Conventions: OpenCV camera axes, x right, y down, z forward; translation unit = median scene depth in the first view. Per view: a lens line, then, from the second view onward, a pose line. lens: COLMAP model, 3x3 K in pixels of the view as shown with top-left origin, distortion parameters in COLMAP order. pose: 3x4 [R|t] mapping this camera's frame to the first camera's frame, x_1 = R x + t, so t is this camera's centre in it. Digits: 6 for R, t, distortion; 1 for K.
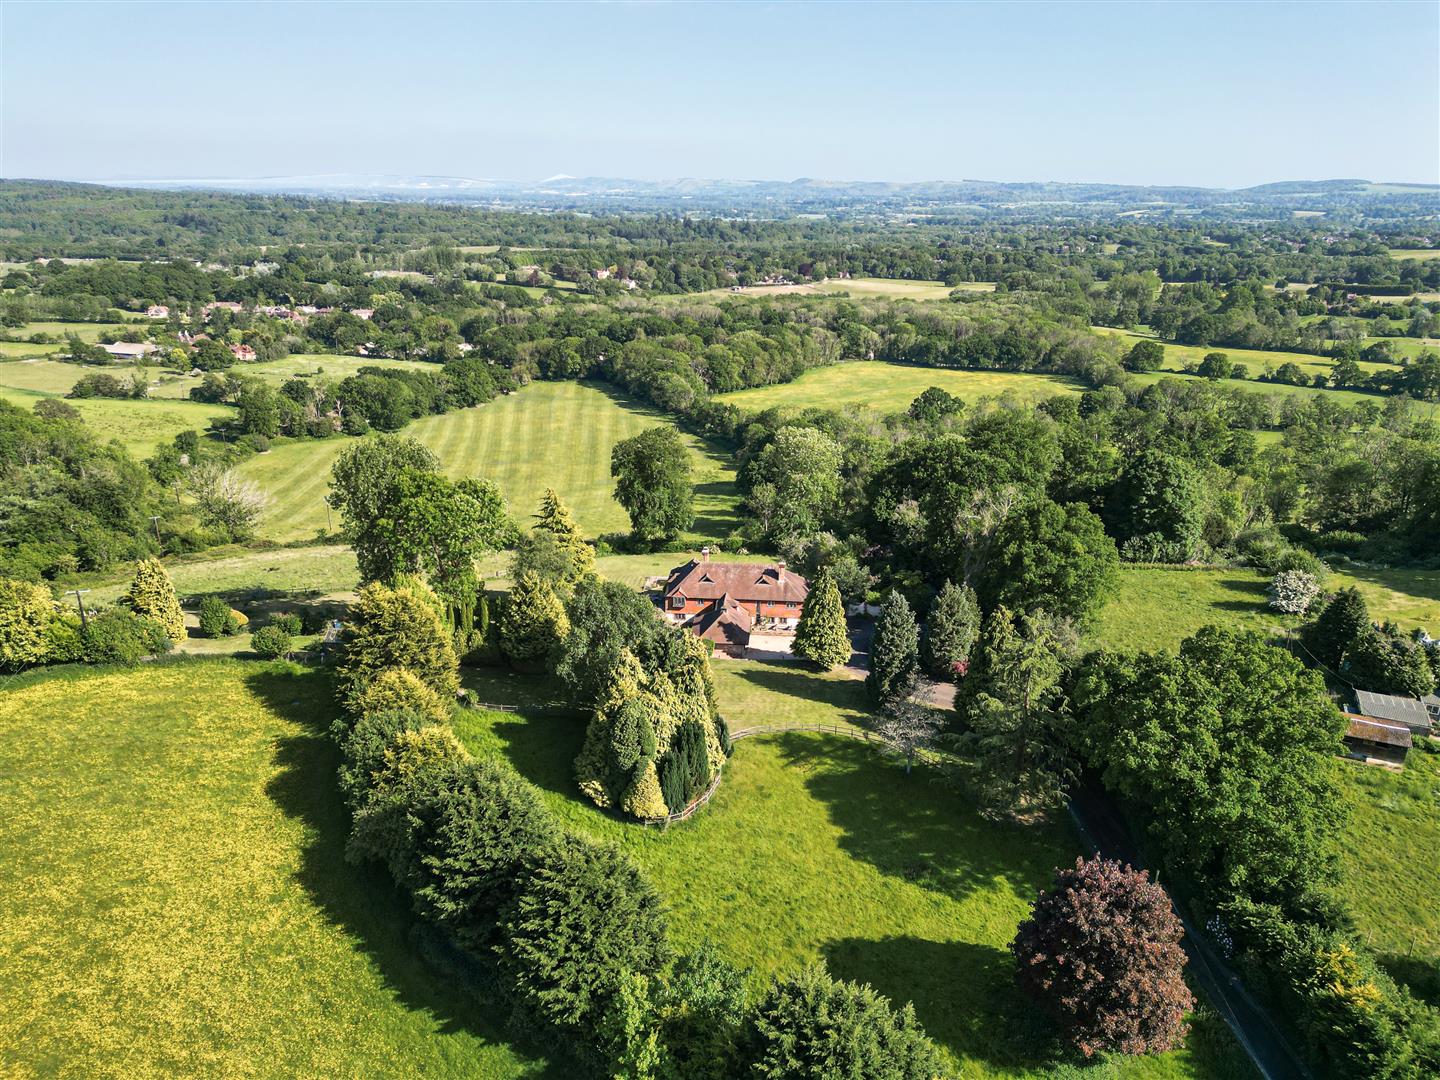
lens RADIAL K [[1003.5, 0, 720.0], [0, 1003.5, 540.0], [0, 0, 1]] dist [0.069370, -0.081513]
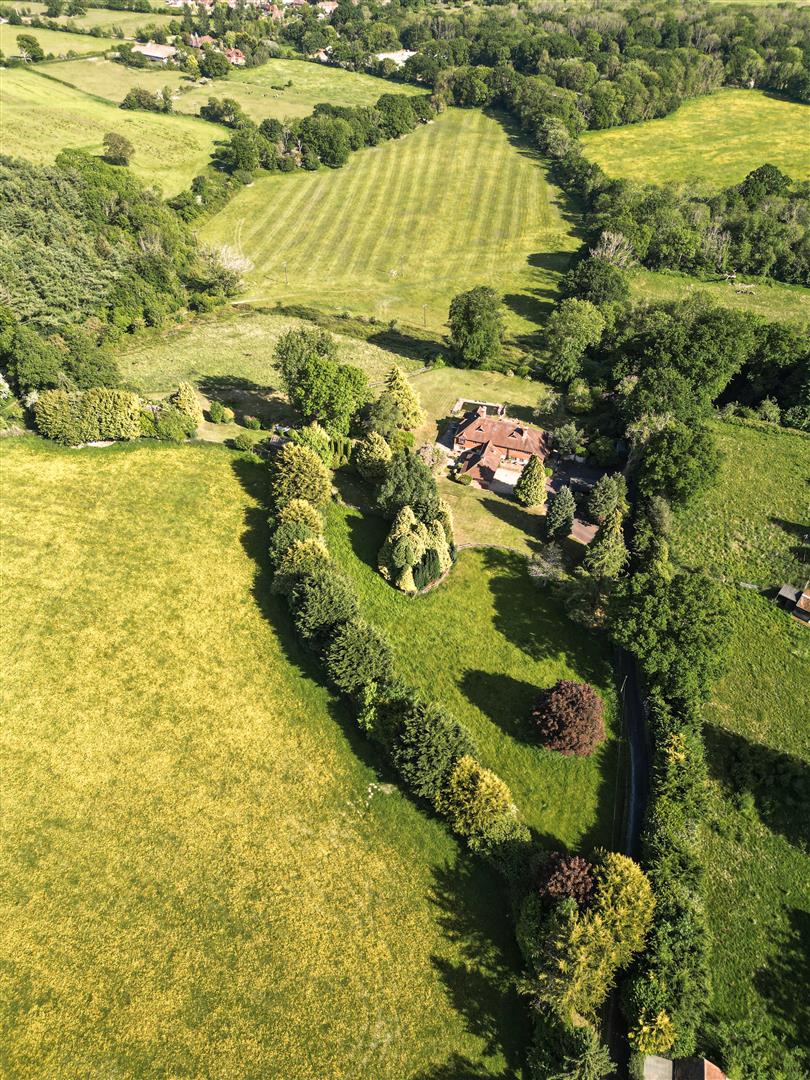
lens RADIAL K [[752.6, 0, 405.0], [0, 752.6, 540.0], [0, 0, 1]] dist [0.069370, -0.081513]
pose [[0.965325, 0.179812, -0.189248, 0.172959], [-0.078859, 0.891942, 0.445221, -0.438817], [0.248854, -0.414859, 0.875194, -0.281002]]
